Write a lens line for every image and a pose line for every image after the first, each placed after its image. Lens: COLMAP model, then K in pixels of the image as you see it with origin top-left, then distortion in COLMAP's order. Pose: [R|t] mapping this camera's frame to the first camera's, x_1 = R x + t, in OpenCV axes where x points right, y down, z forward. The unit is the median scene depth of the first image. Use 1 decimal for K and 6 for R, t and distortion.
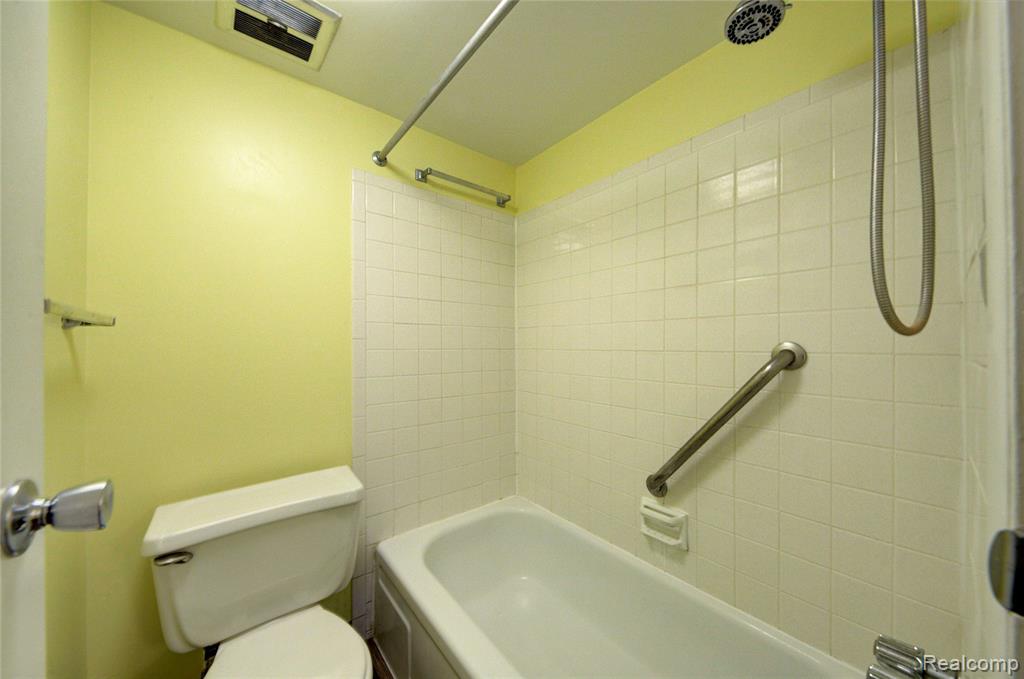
lens RADIAL K [[354.4, 0, 511.8], [0, 354.4, 342.4], [0, 0, 1]] dist [-0.001556, -0.000286]
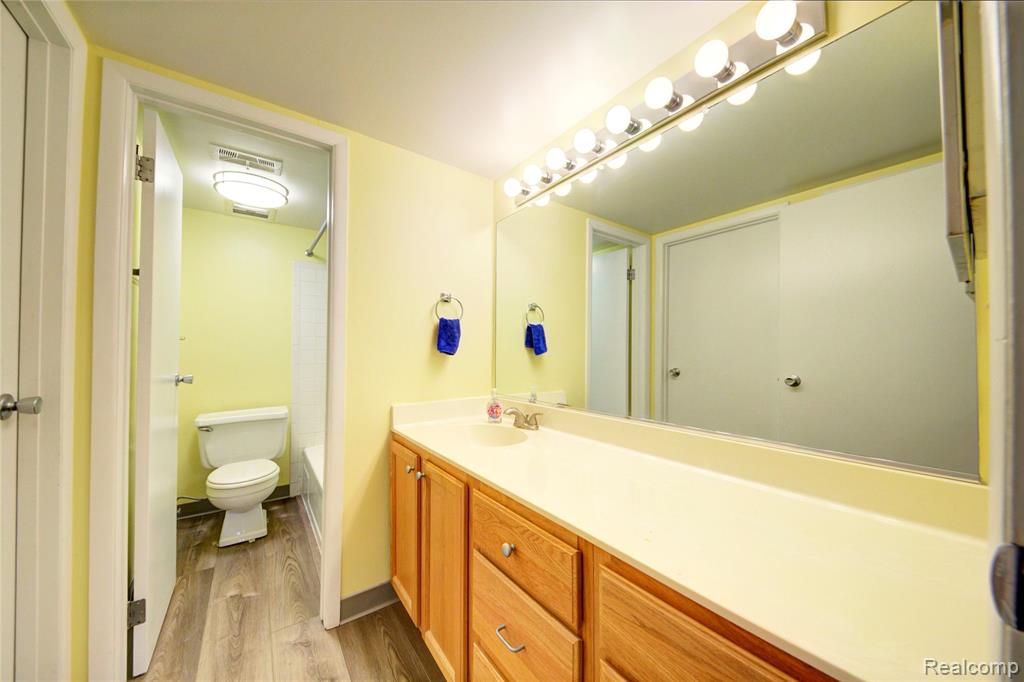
lens RADIAL K [[354.4, 0, 514.7], [0, 354.4, 341.5], [0, 0, 1]] dist [-0.001556, -0.000286]
pose [[0.998837, 0.015459, -0.045660, 1.076797], [-0.016110, 0.999773, -0.013918, -0.013770], [0.045434, 0.014638, 0.998860, -1.136573]]
